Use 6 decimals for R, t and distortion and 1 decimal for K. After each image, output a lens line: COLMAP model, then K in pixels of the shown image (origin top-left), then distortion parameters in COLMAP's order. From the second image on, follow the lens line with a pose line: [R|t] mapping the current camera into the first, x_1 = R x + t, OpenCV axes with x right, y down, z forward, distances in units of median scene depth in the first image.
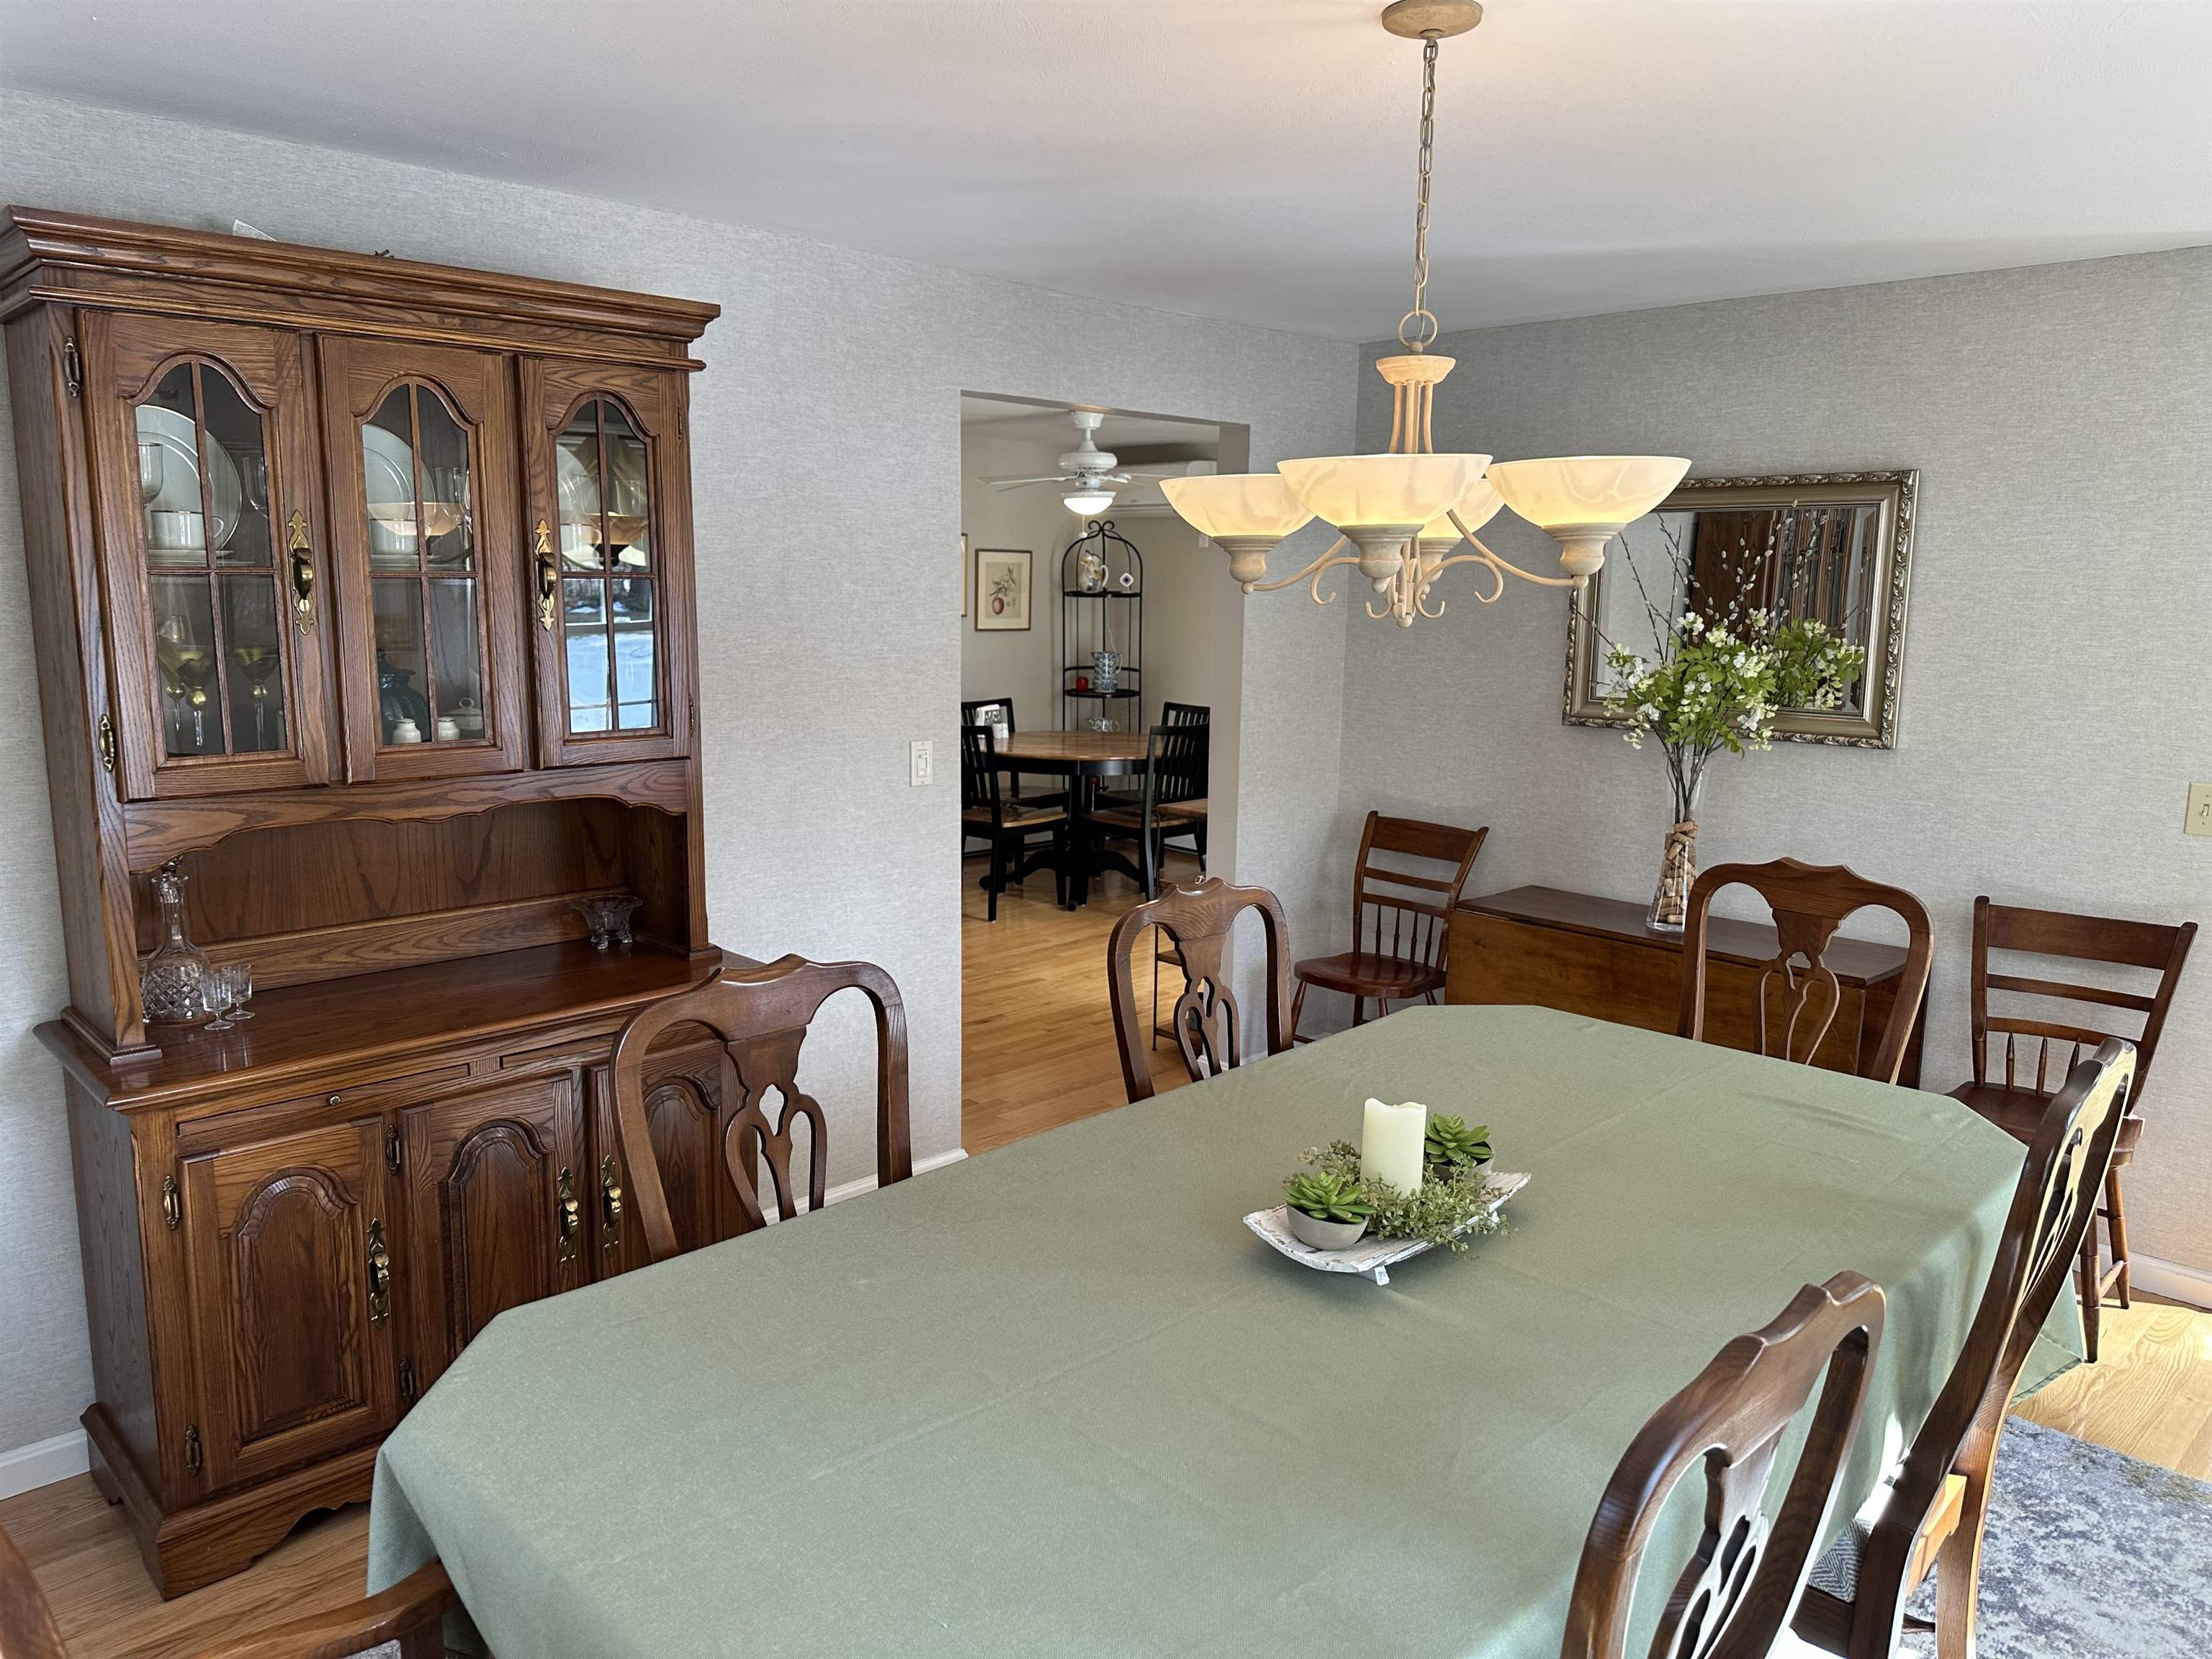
lens RADIAL K [[1548.4, 0, 1114.6], [0, 1548.4, 836.1], [0, 0, 1]] dist [0.007762, -0.012887]
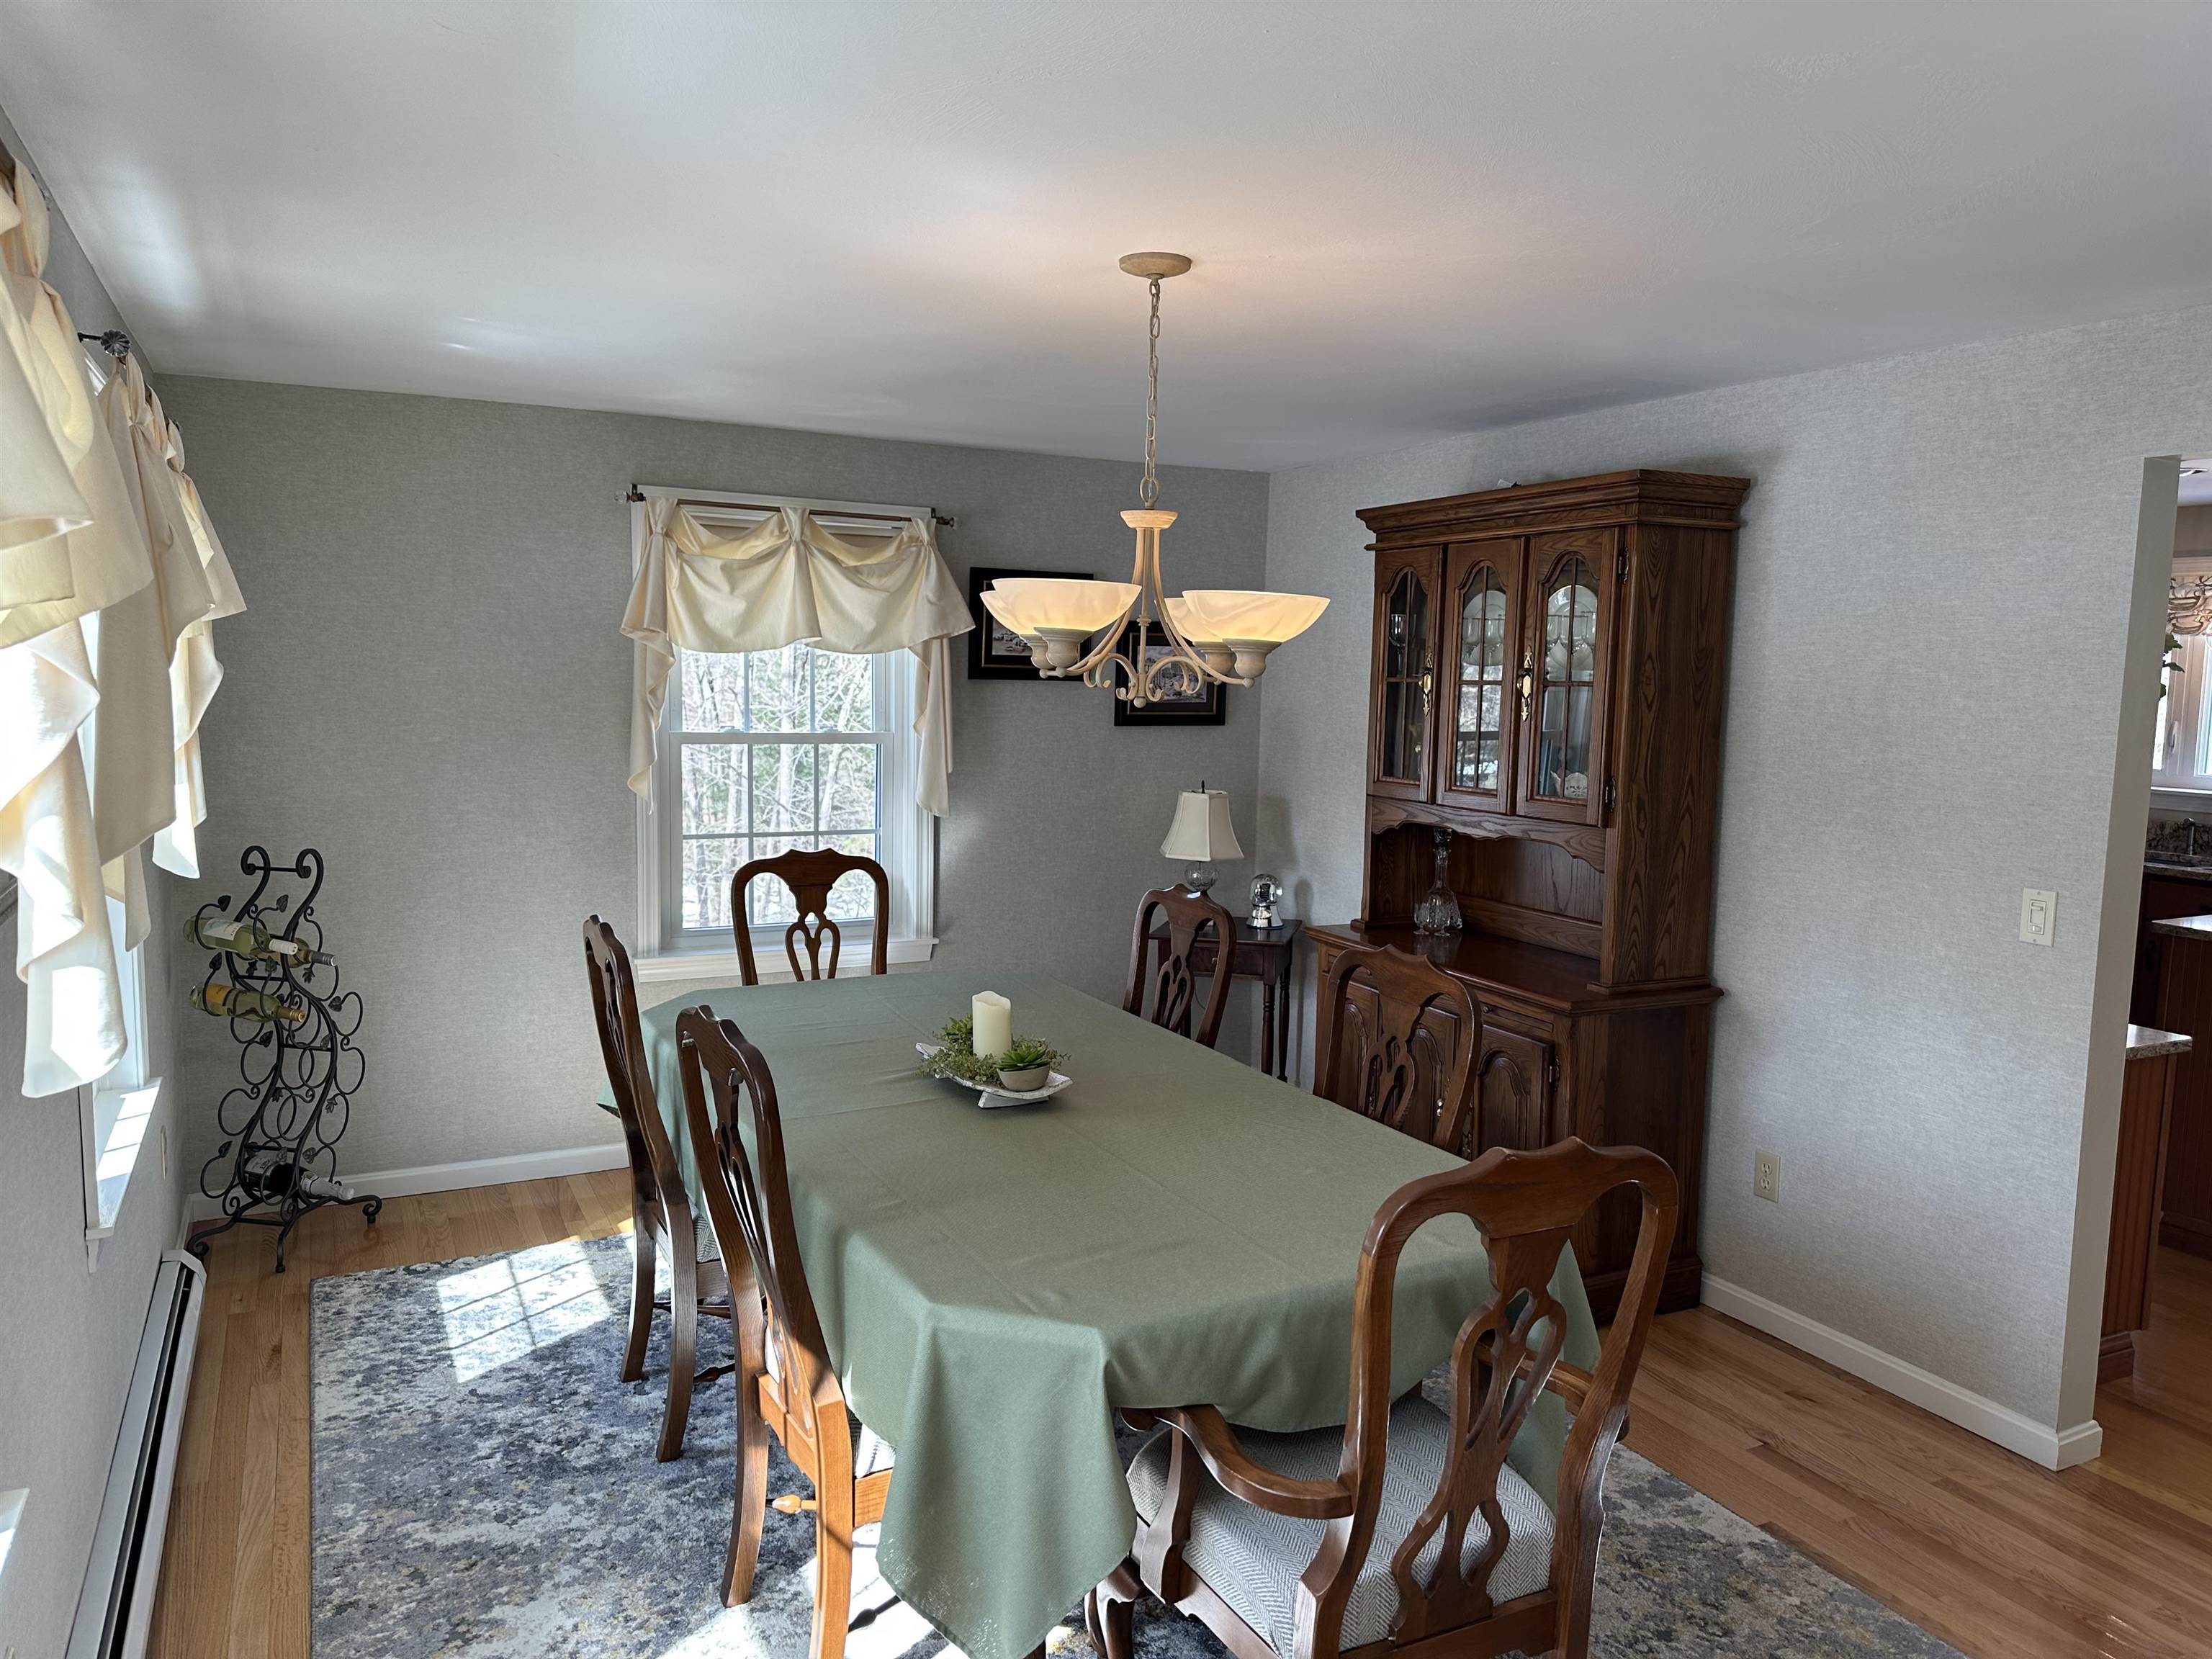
lens RADIAL K [[1548.4, 0, 1105.4], [0, 1548.4, 828.3], [0, 0, 1]] dist [0.007762, -0.012887]
pose [[-0.298504, 0.087072, -0.950428, 1.106604], [-0.171492, 0.974729, 0.143159, -0.170500], [0.938875, 0.205725, -0.276028, 1.021333]]
